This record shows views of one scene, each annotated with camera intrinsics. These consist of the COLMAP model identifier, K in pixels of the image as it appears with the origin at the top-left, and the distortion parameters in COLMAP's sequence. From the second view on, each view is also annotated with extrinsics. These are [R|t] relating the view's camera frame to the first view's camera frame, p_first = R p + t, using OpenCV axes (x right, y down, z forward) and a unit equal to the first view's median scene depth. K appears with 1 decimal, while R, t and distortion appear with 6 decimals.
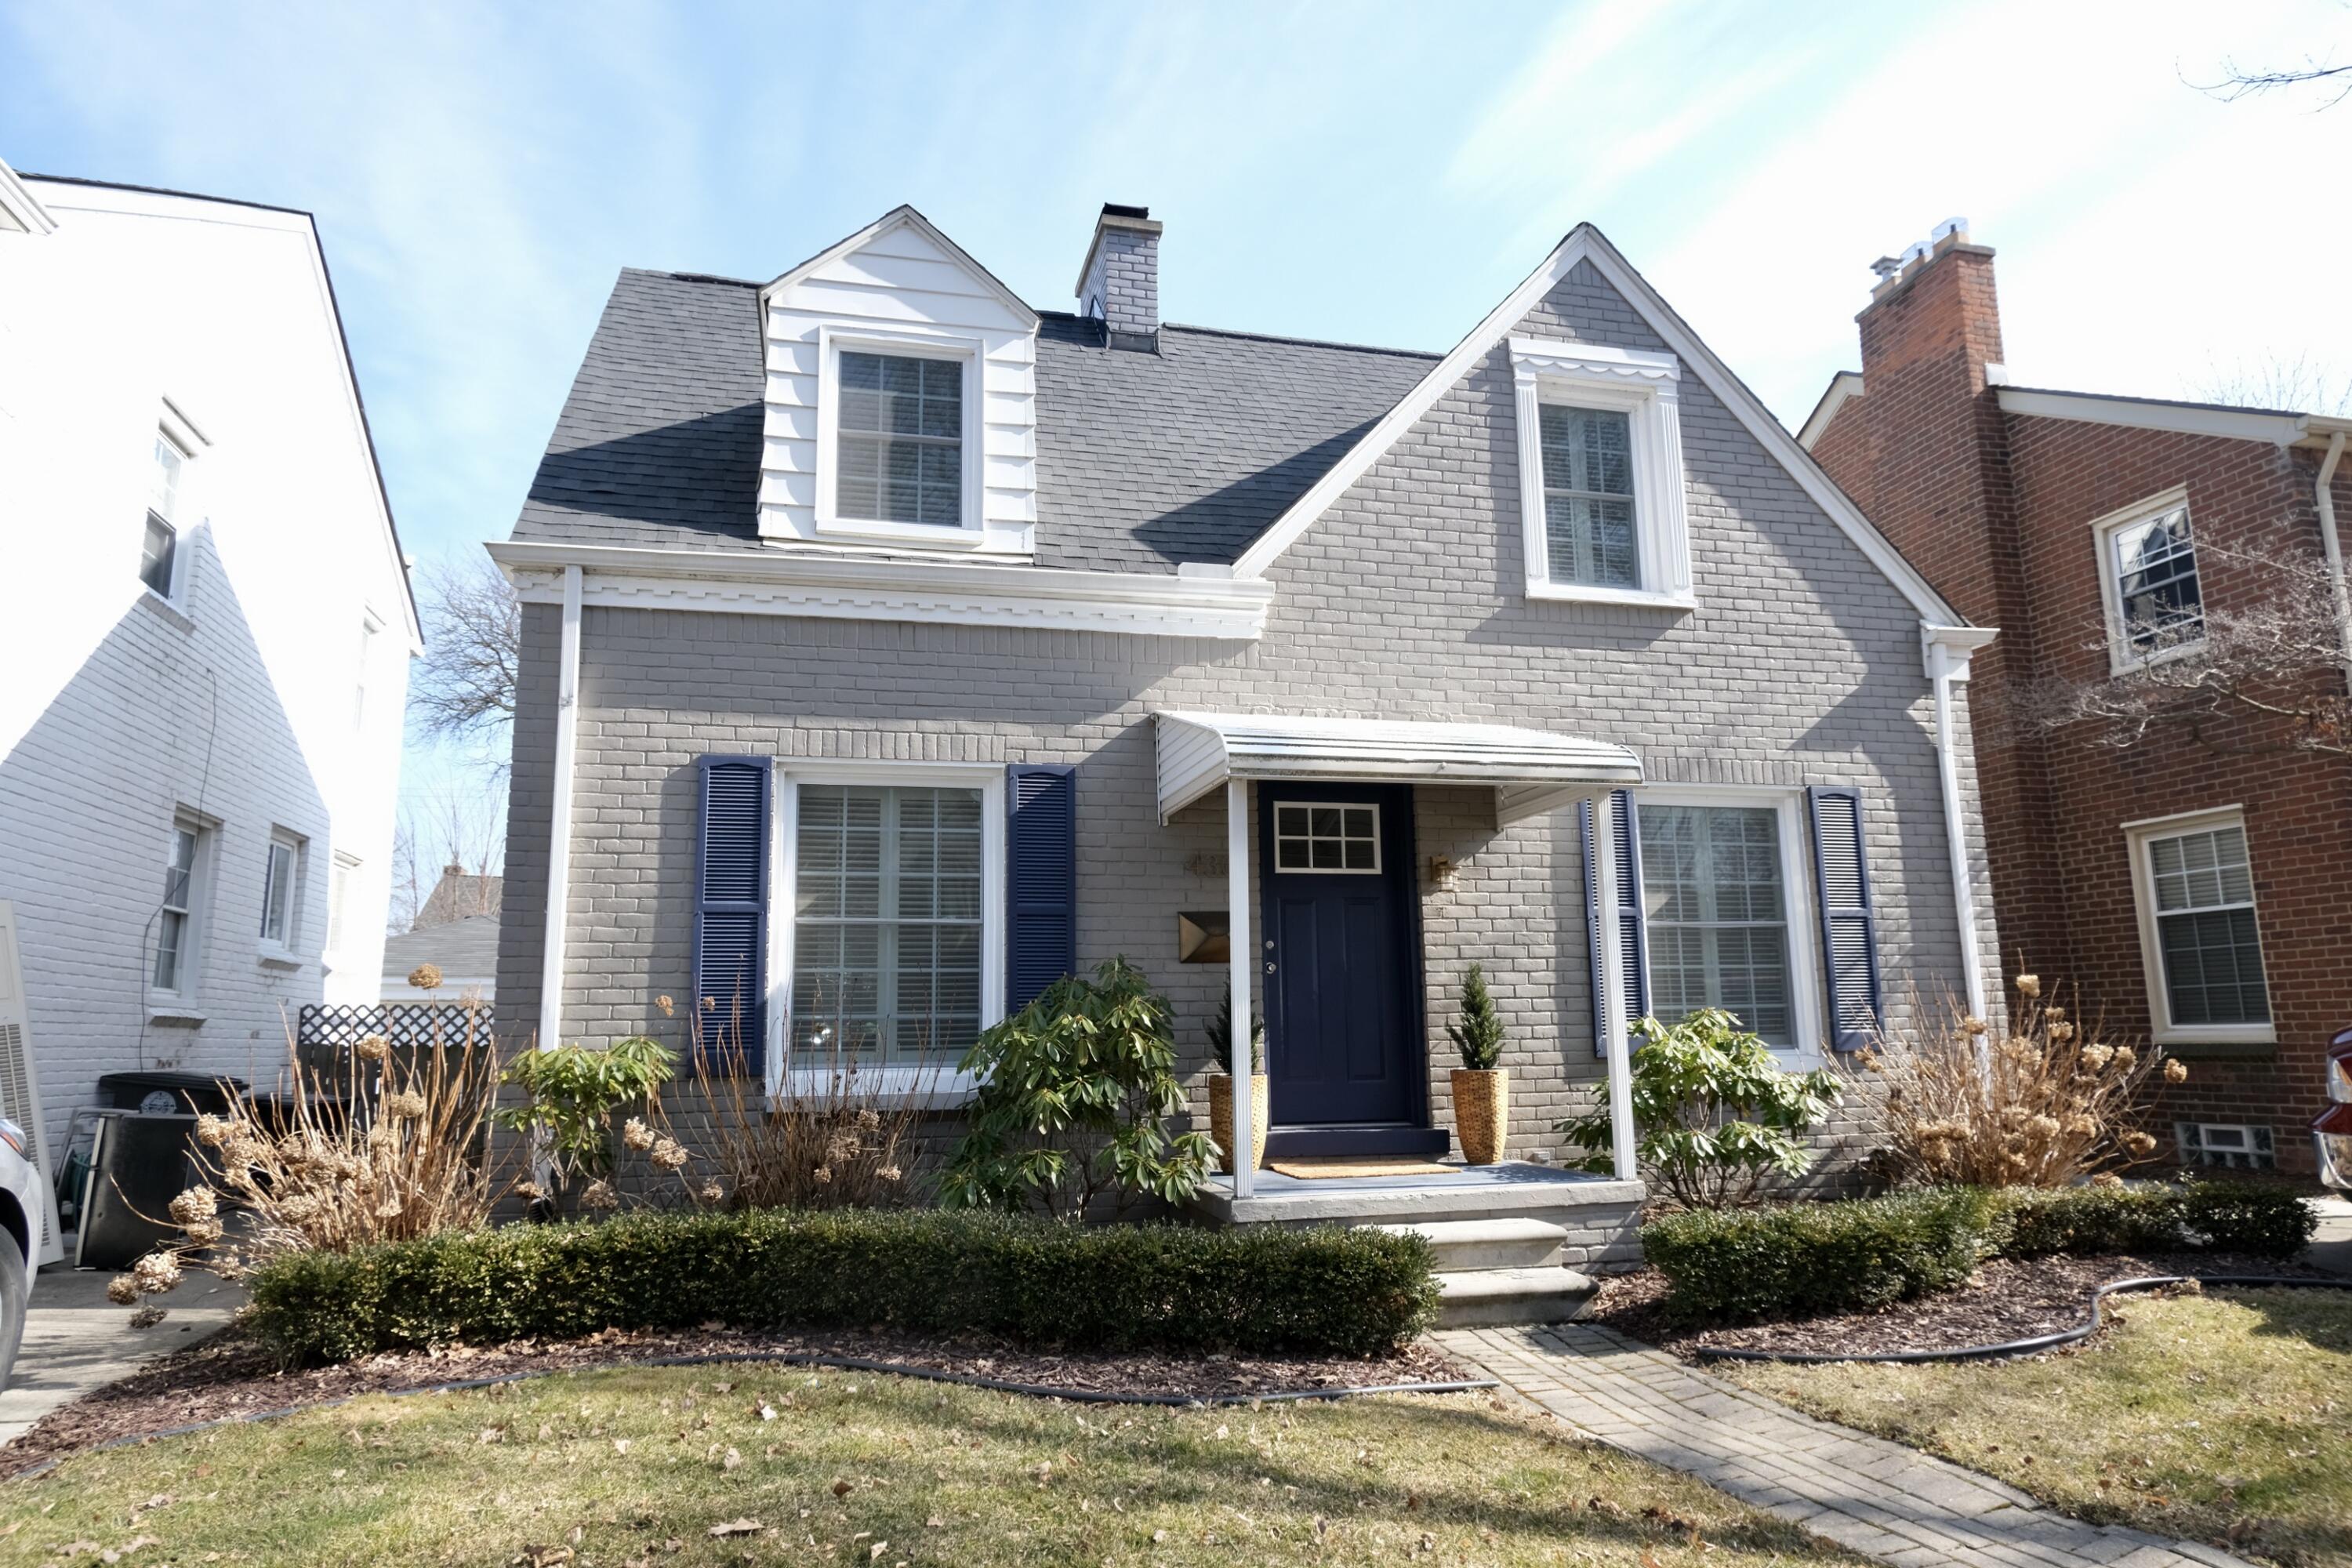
lens RADIAL K [[1459.2, 0, 1173.3], [0, 1459.2, 788.2], [0, 0, 1]] dist [-0.020582, 0.006347]
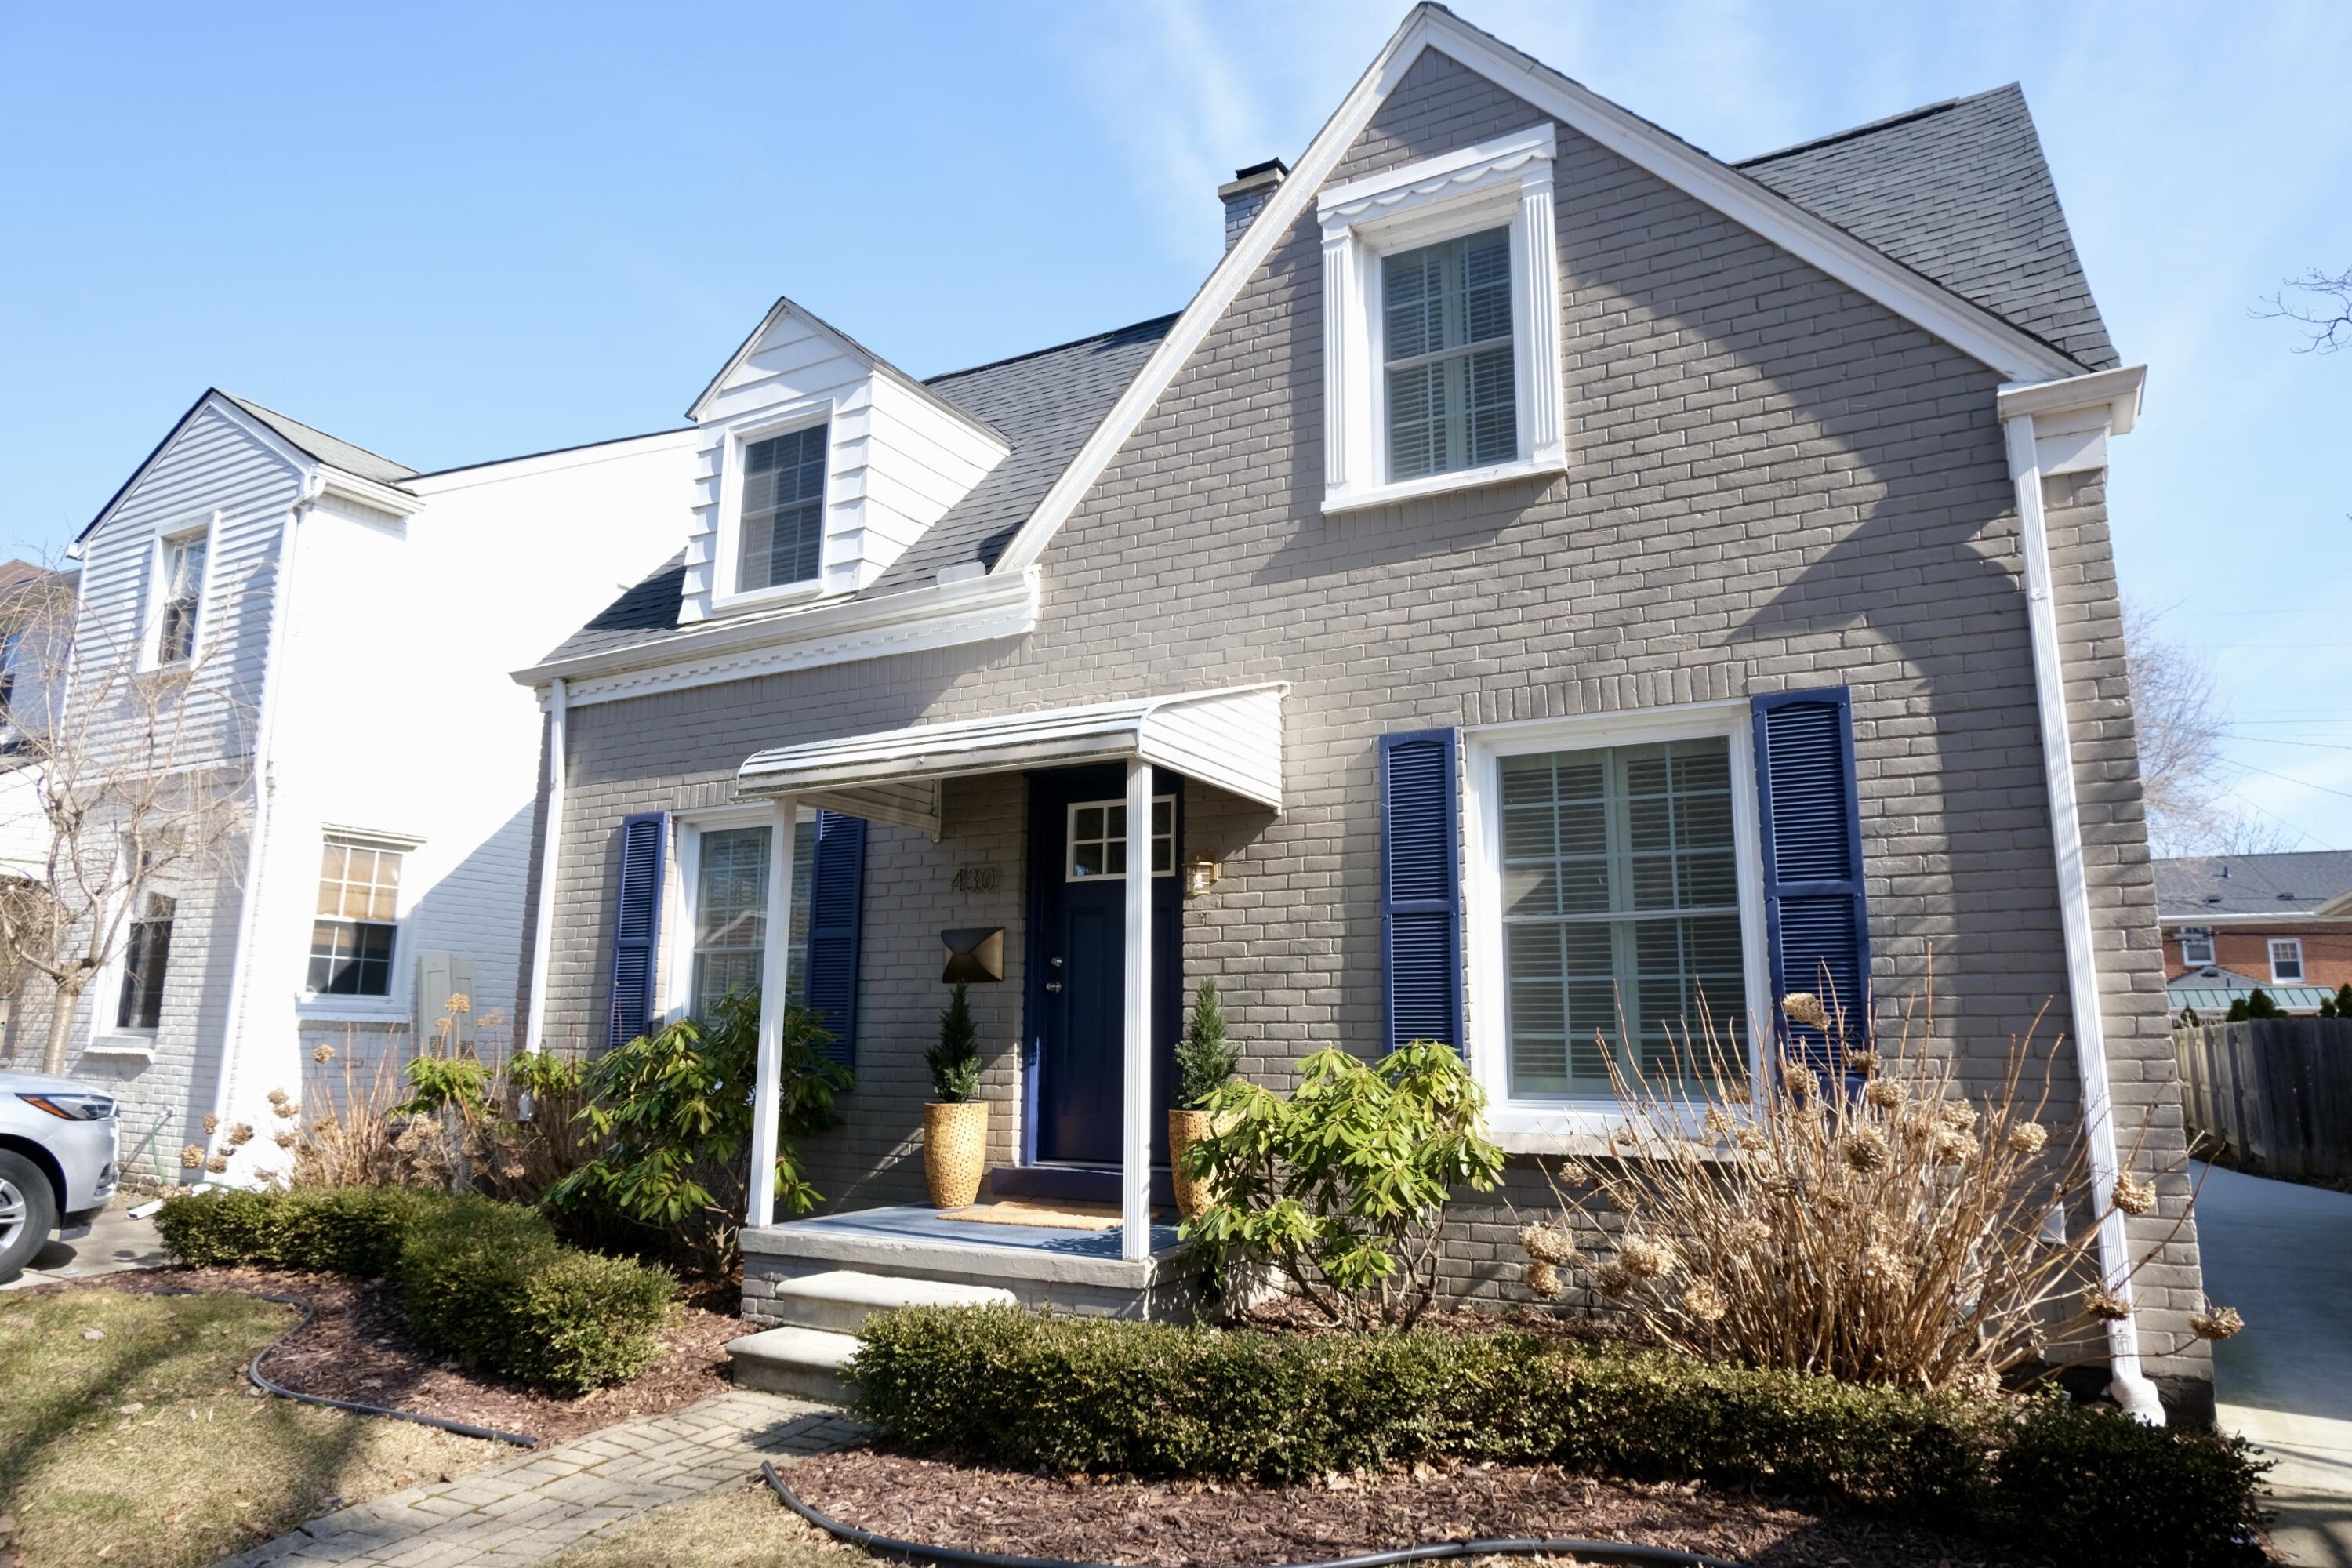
lens RADIAL K [[1459.2, 0, 1175.2], [0, 1459.2, 771.9], [0, 0, 1]] dist [-0.020582, 0.006347]
pose [[0.727868, -0.105823, -0.677502, 0.702287], [0.102952, 0.993686, -0.044605, 0.035129], [0.677945, -0.037284, 0.734167, 0.357119]]
